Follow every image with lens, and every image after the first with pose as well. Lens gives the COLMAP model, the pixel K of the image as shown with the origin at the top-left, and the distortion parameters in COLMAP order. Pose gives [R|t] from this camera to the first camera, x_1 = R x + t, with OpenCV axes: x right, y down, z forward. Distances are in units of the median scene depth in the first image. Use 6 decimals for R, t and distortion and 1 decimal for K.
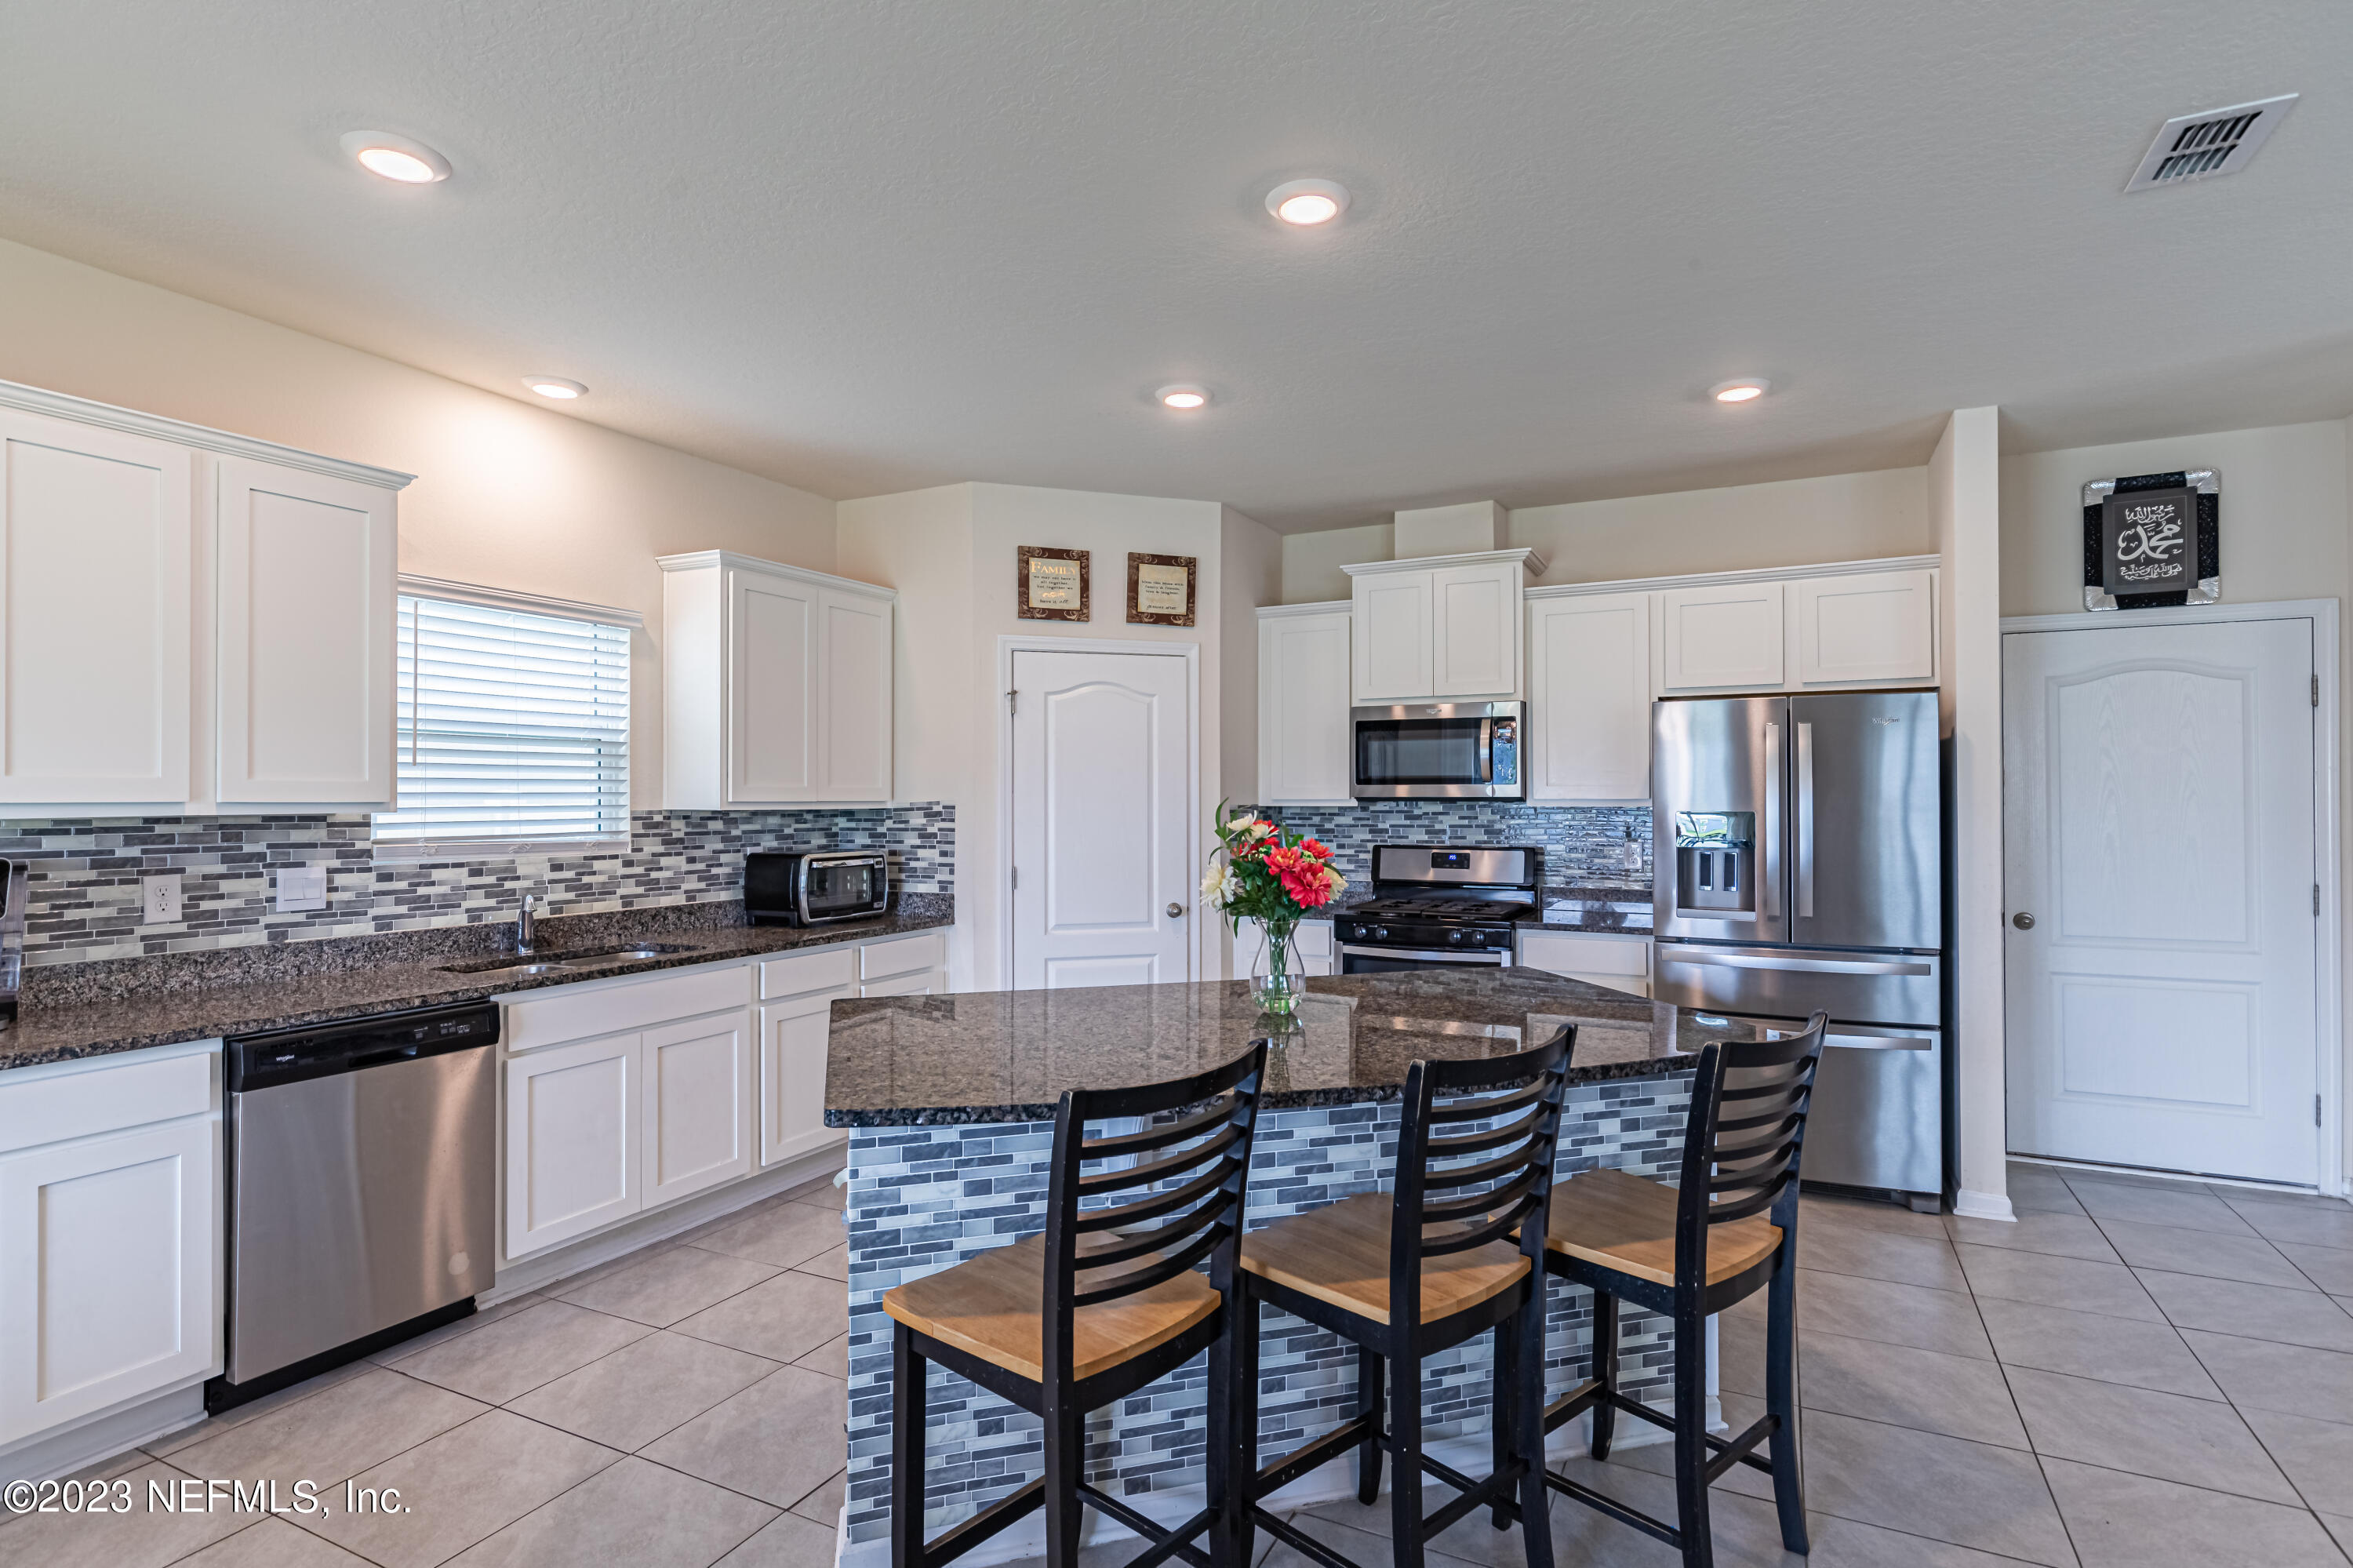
lens RADIAL K [[1173.3, 0, 1184.6], [0, 1173.3, 785.3], [0, 0, 1]] dist [-0.002989, 0.001307]
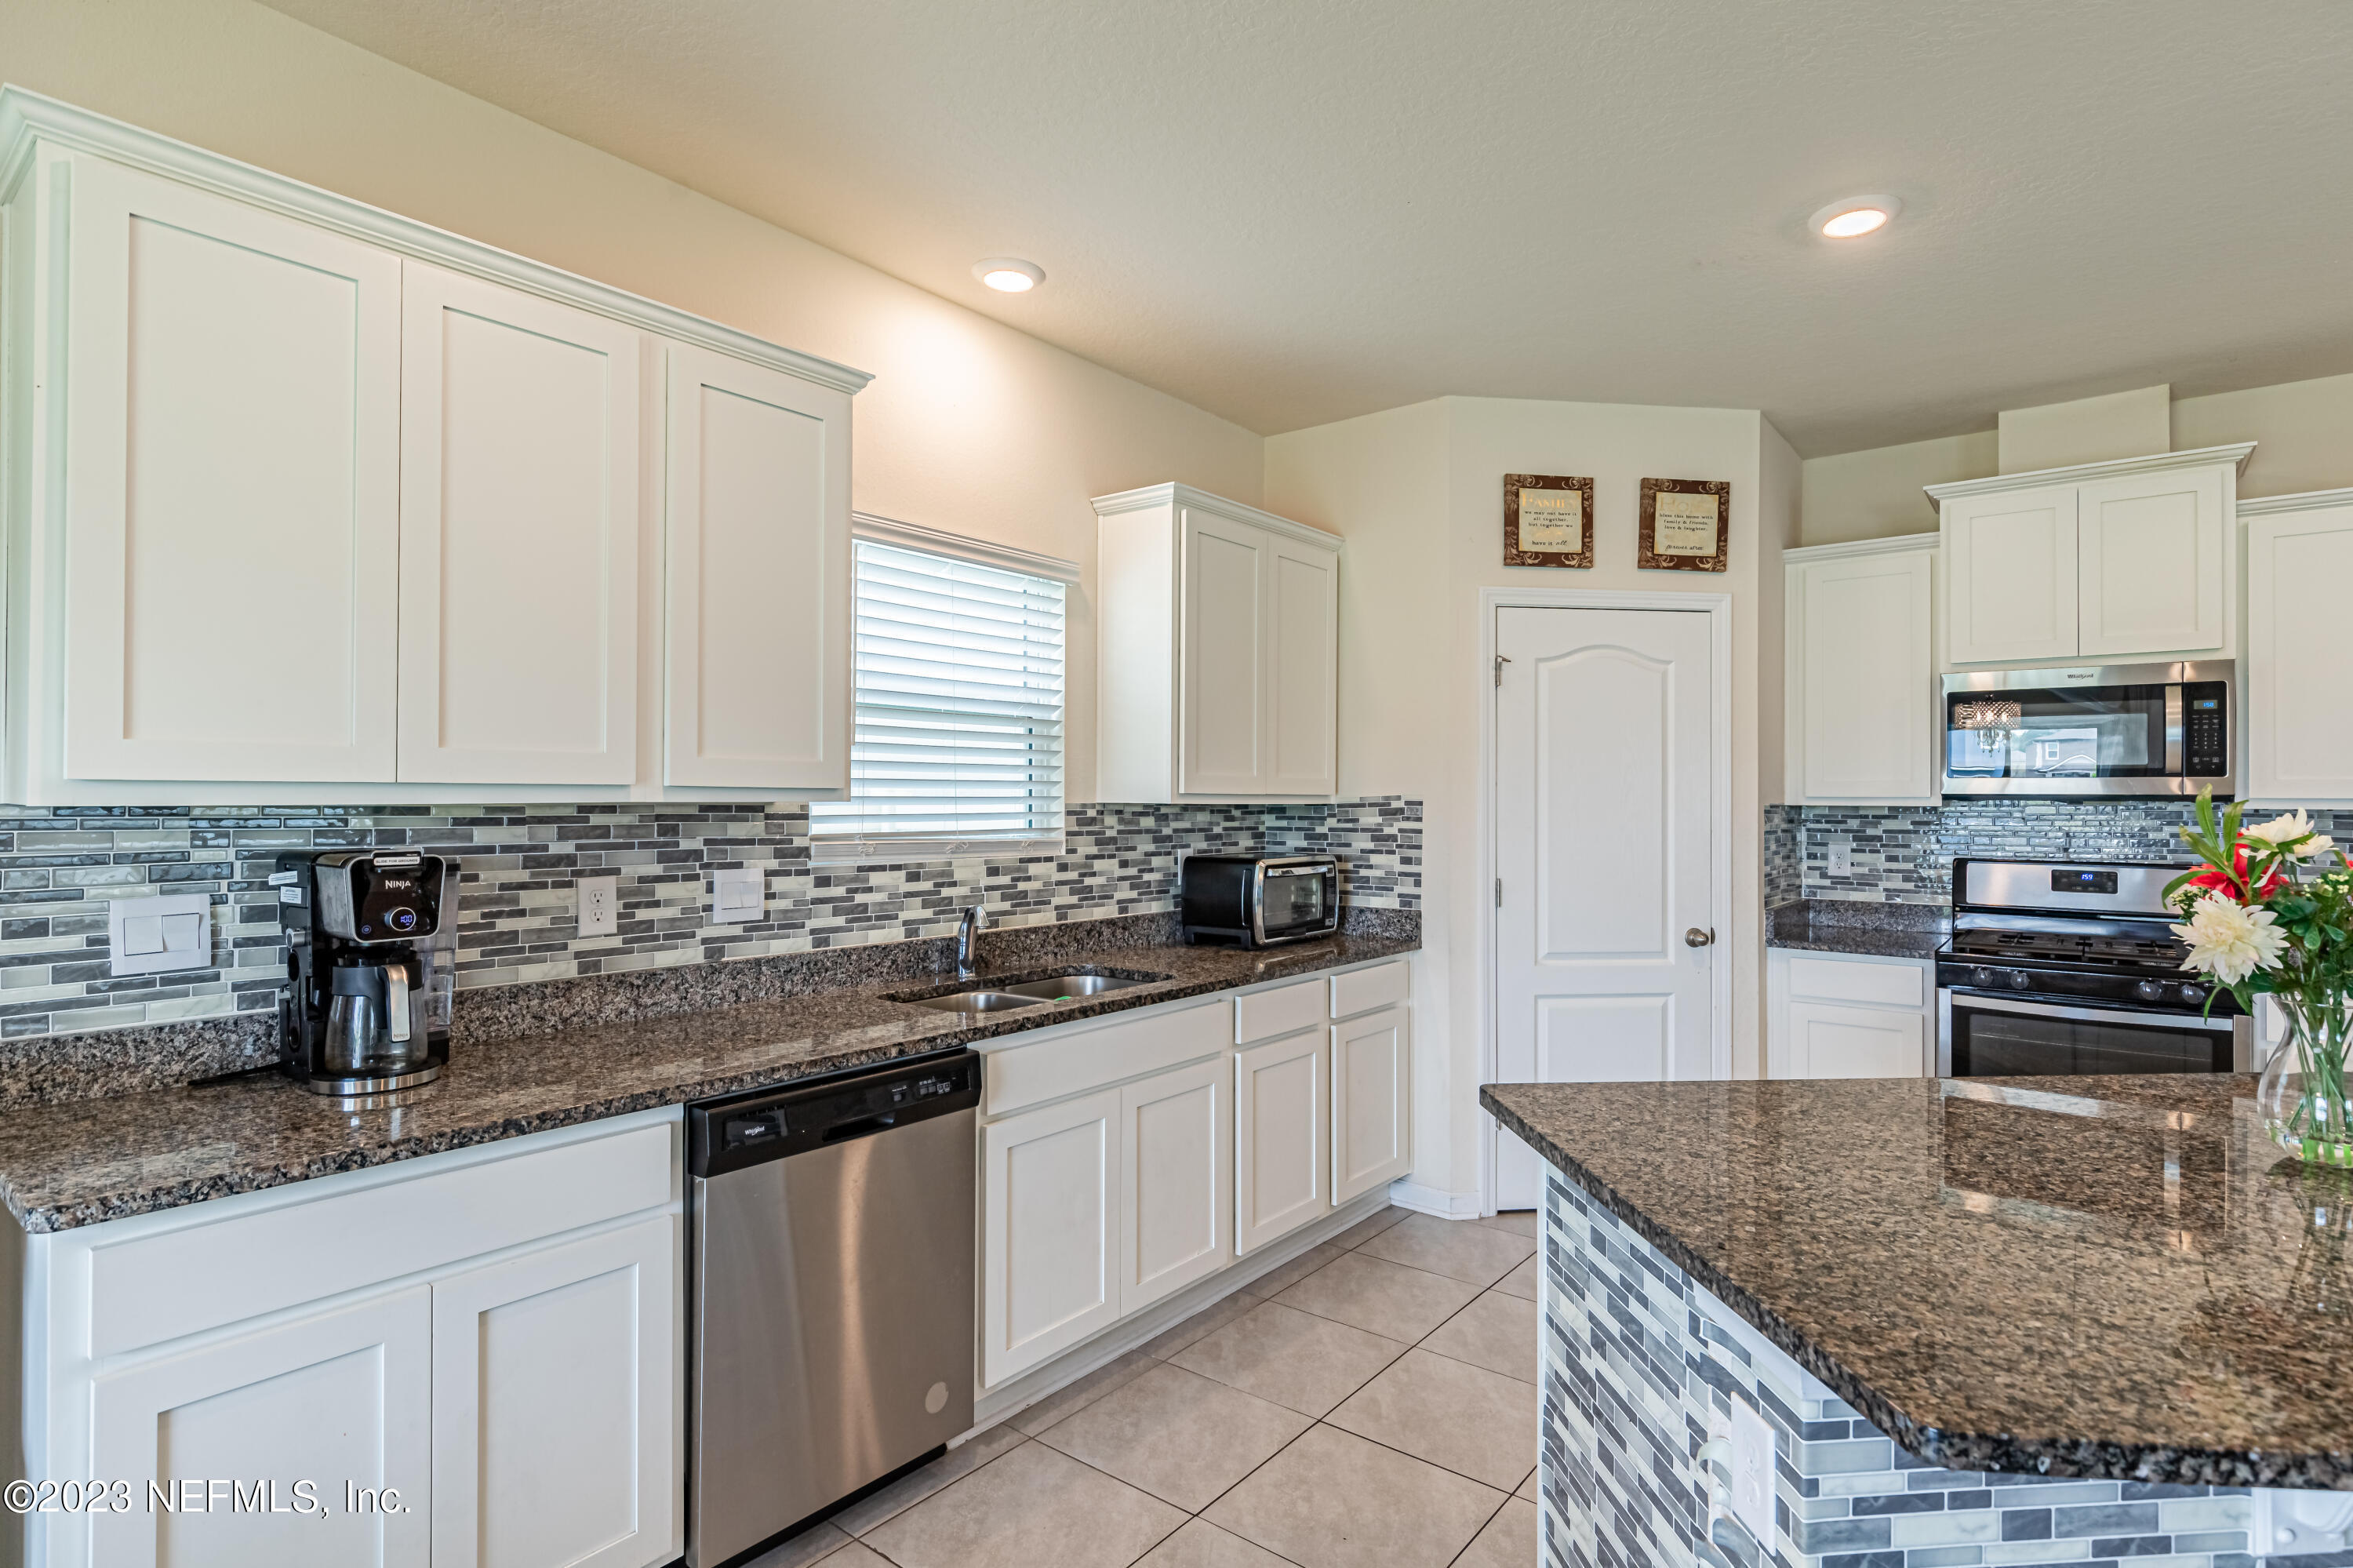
lens RADIAL K [[1173.3, 0, 1182.6], [0, 1173.3, 784.3], [0, 0, 1]] dist [-0.002989, 0.001307]
pose [[0.978276, 0.004581, -0.207257, -0.217761], [-0.004741, 0.999989, -0.000274, 0.007914], [0.207254, 0.001250, 0.978286, 0.205458]]
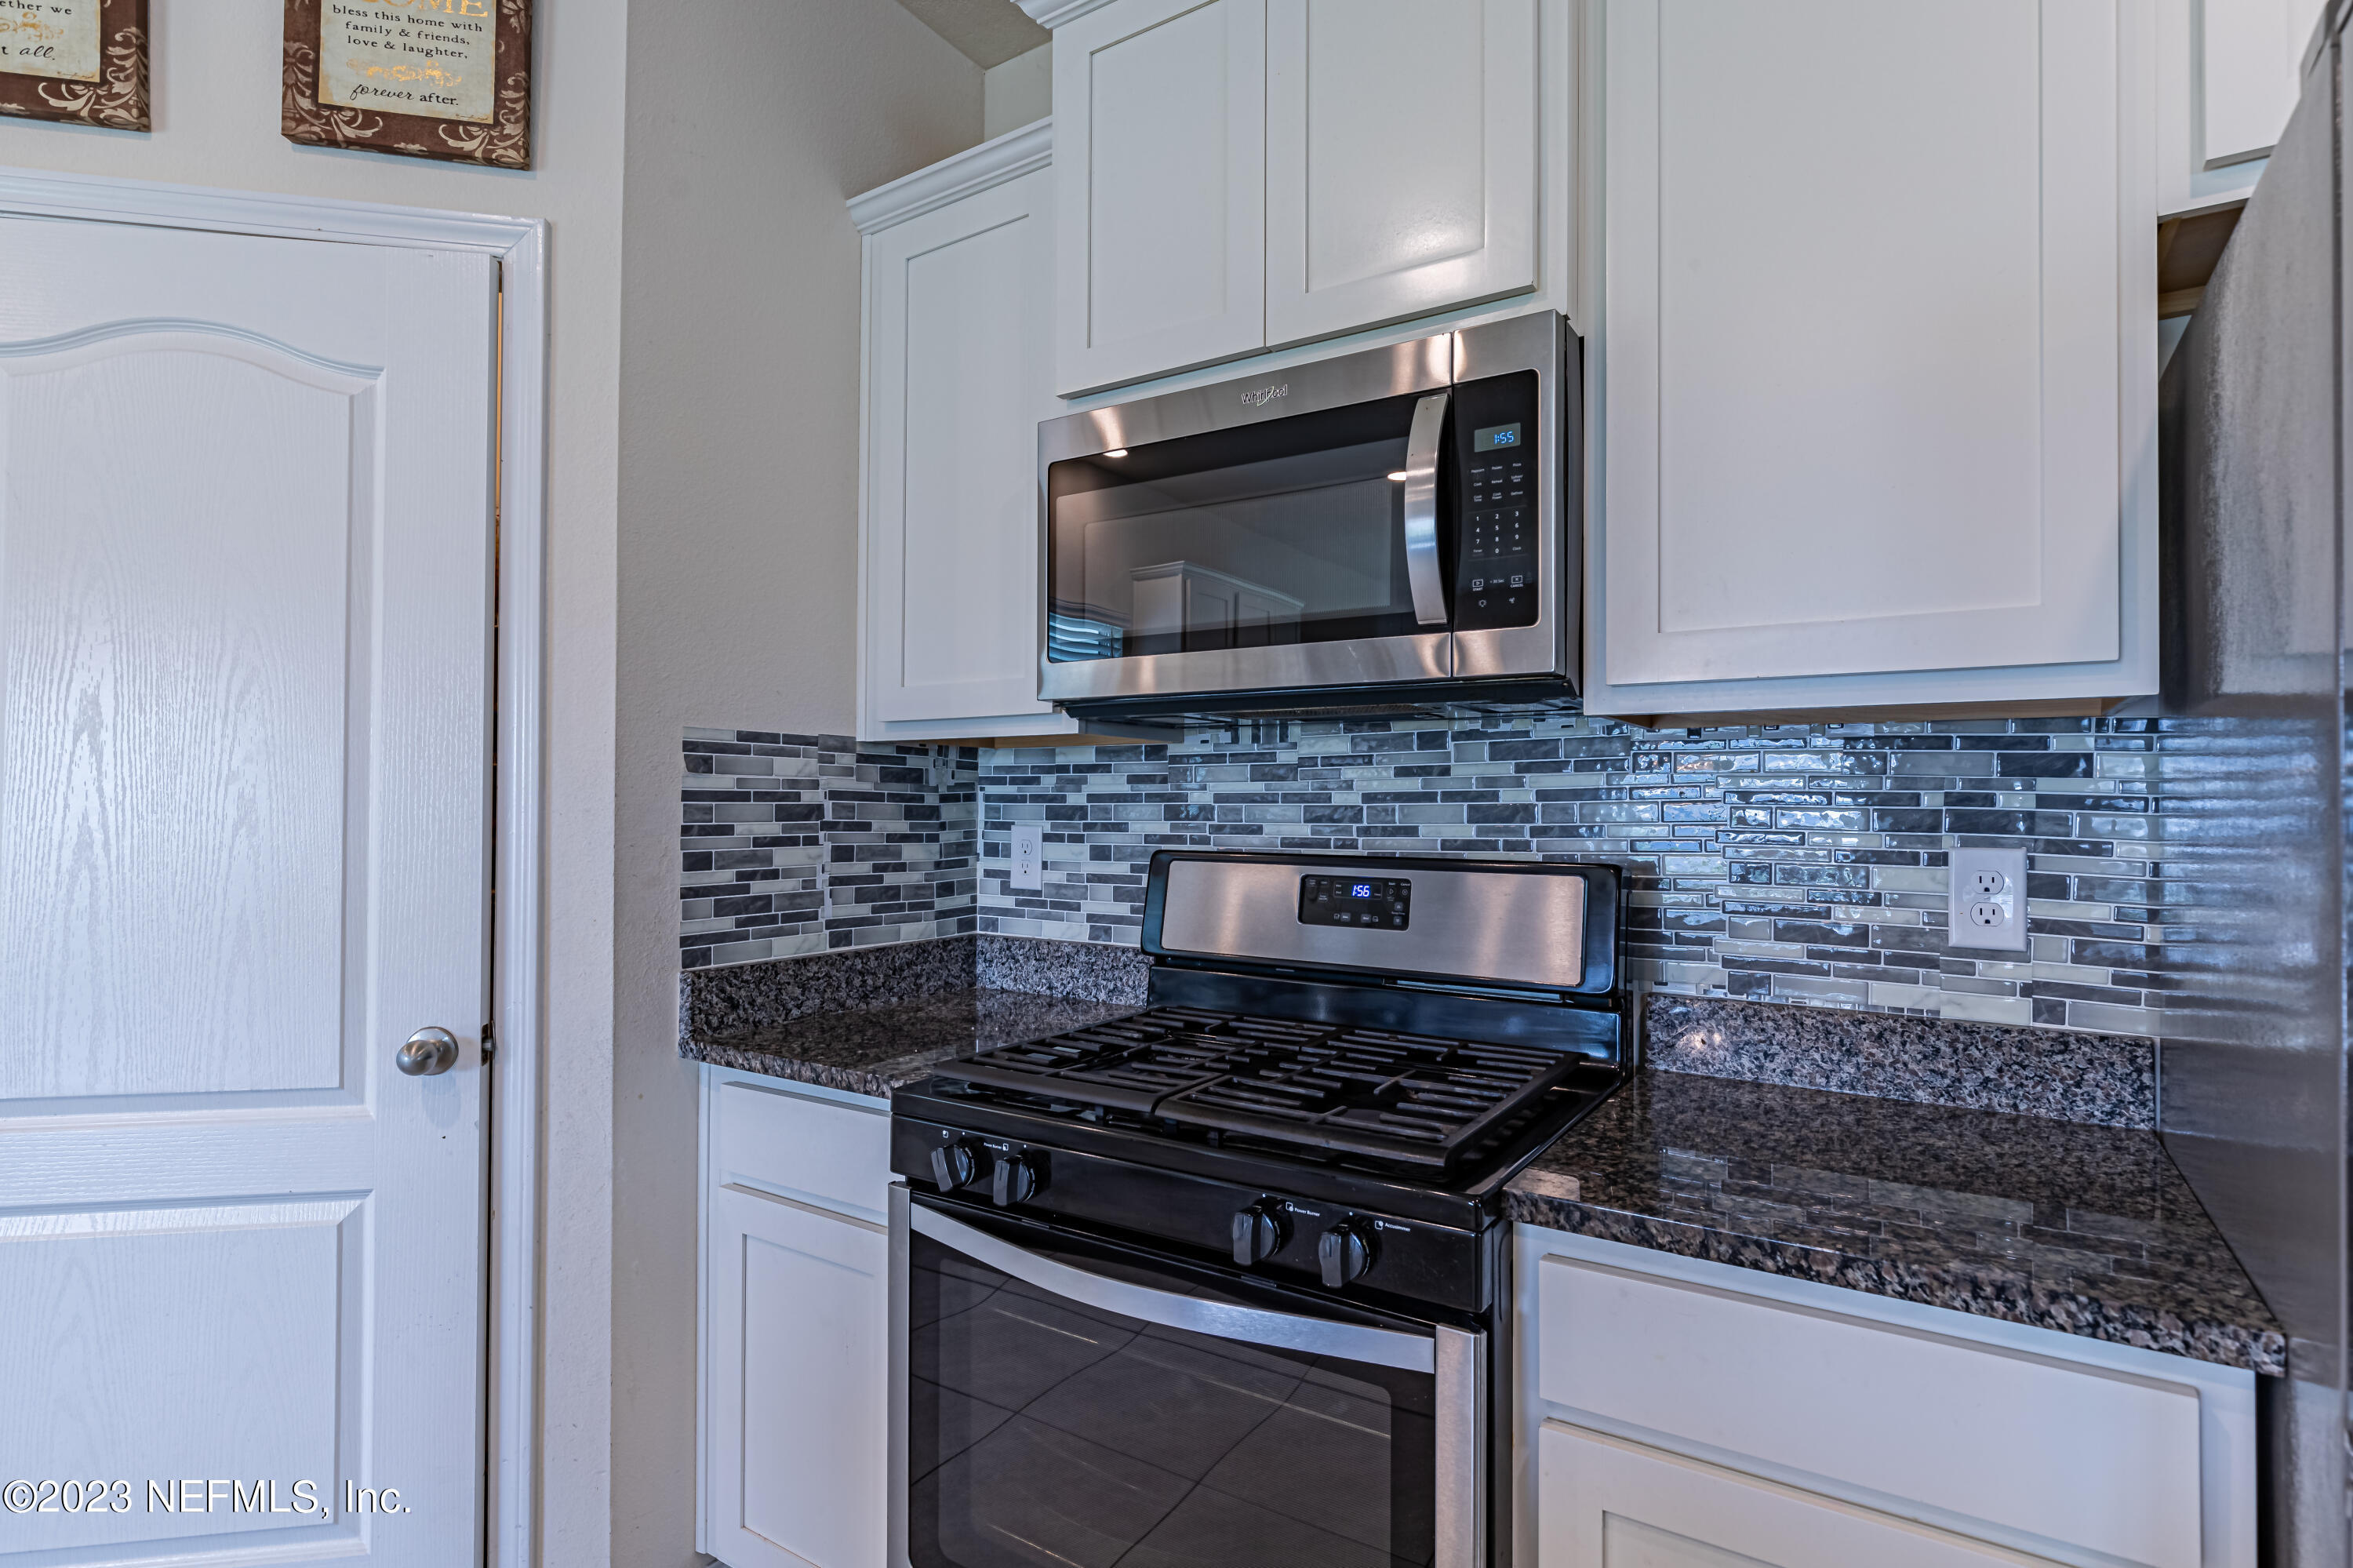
lens RADIAL K [[1173.3, 0, 1174.3], [0, 1173.3, 790.9], [0, 0, 1]] dist [-0.002989, 0.001307]
pose [[0.993044, 0.004992, -0.117634, 0.269020], [-0.004745, 0.999986, 0.002377, 0.041717], [0.117644, -0.001803, 0.993054, 0.843690]]
